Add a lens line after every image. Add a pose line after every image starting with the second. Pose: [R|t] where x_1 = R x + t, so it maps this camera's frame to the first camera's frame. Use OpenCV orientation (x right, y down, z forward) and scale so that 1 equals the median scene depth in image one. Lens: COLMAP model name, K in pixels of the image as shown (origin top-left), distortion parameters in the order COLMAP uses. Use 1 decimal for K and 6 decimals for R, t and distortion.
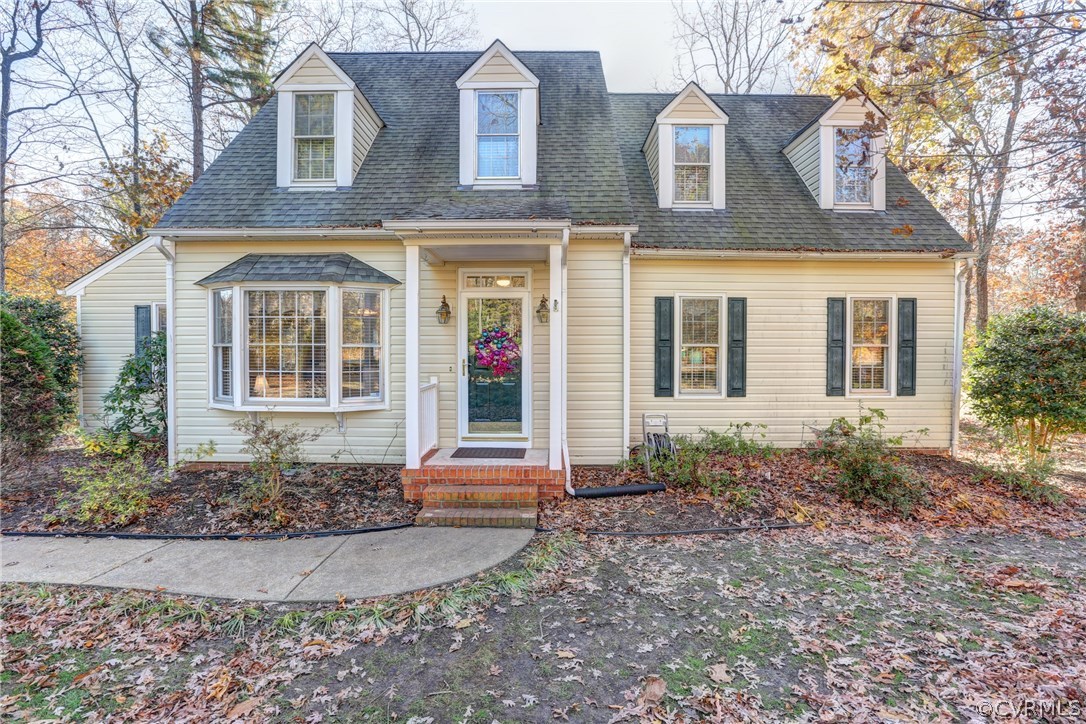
lens RADIAL K [[490.5, 0, 547.0], [0, 490.5, 359.9], [0, 0, 1]] dist [-0.045821, 0.014322]
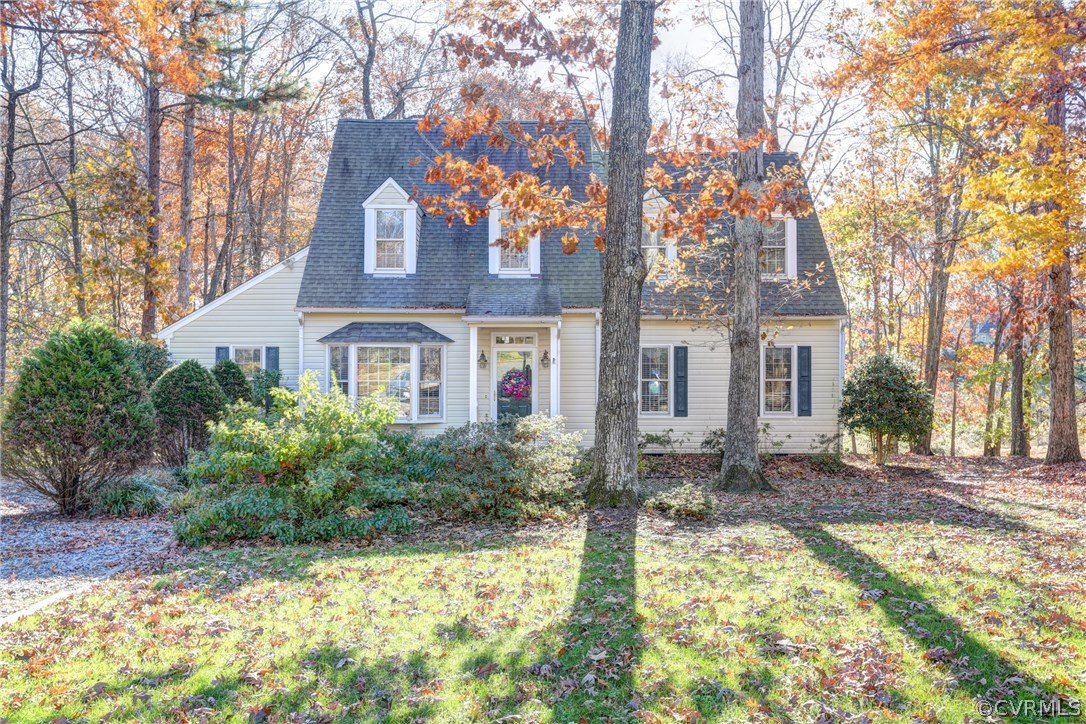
lens RADIAL K [[974.2, 0, 544.2], [0, 974.2, 359.6], [0, 0, 1]] dist [0.038712, 0.013824]
pose [[0.999881, 0.000277, 0.015422, -0.051837], [0.000145, 0.999627, -0.027316, -0.012313], [-0.015424, 0.027315, 0.999508, -1.843550]]
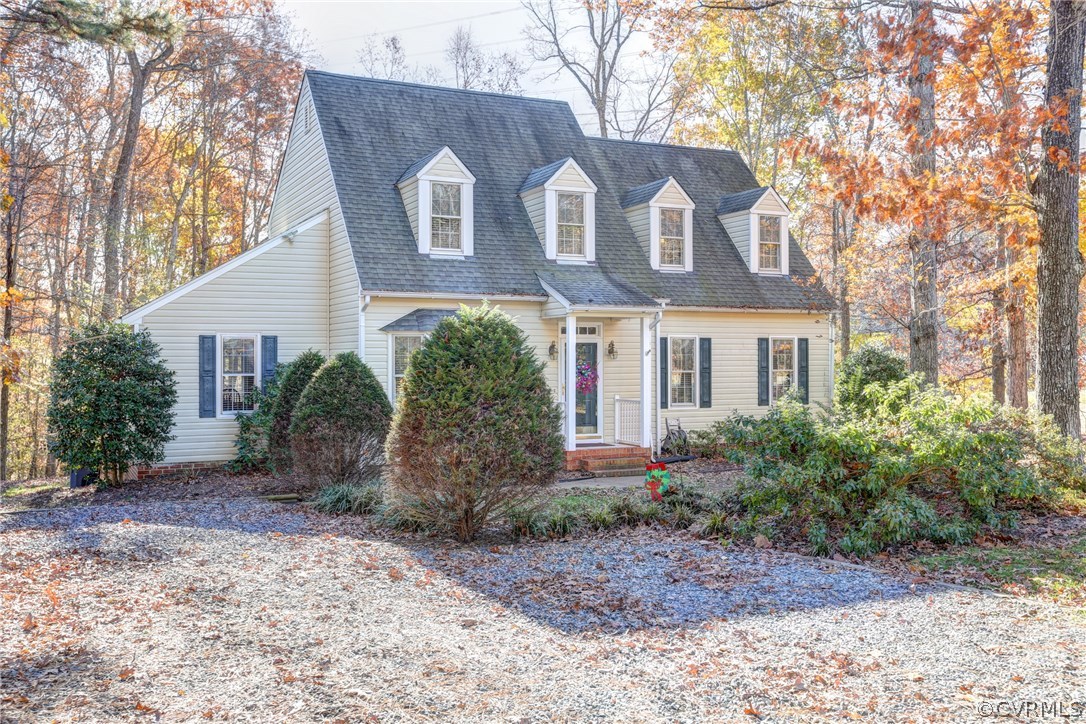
lens RADIAL K [[1021.7, 0, 541.3], [0, 1021.7, 357.7], [0, 0, 1]] dist [0.026102, 0.003002]
pose [[0.901107, -0.003385, 0.433583, -1.353926], [0.011675, 0.999796, -0.016459, -0.026605], [-0.433439, 0.019893, 0.900963, -1.502383]]
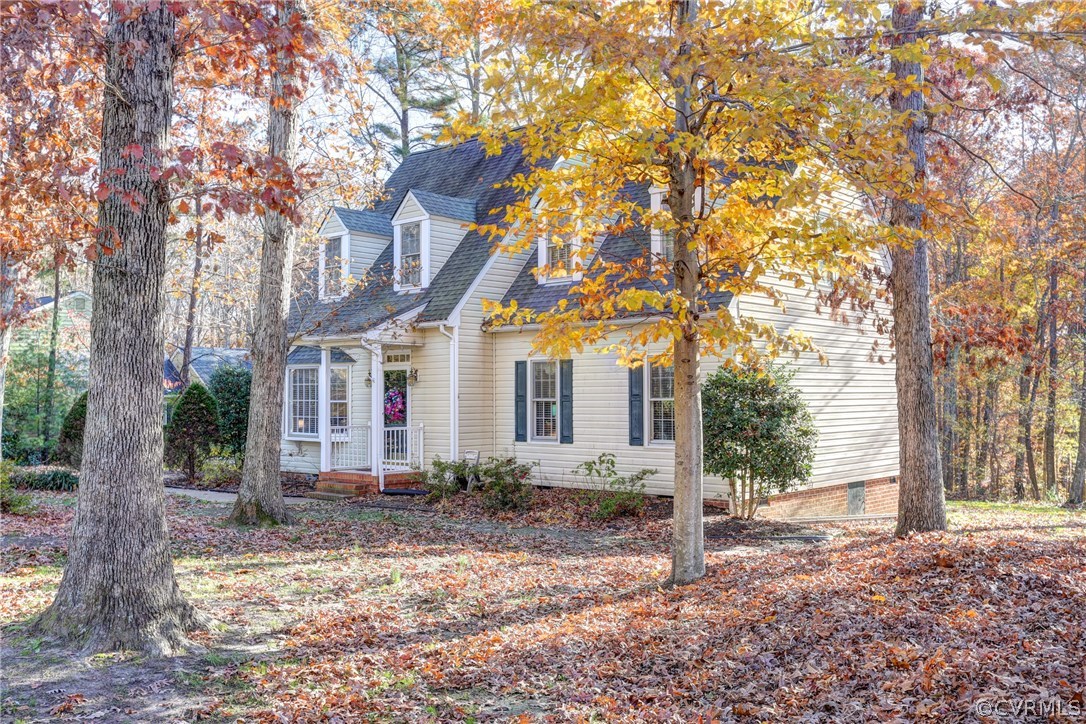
lens RADIAL K [[974.2, 0, 544.2], [0, 974.2, 359.6], [0, 0, 1]] dist [0.038712, 0.013824]
pose [[0.747547, -0.023665, -0.663787, 1.951309], [0.003551, 0.999493, -0.031634, -0.053492], [0.664199, 0.021290, 0.747253, -0.826994]]
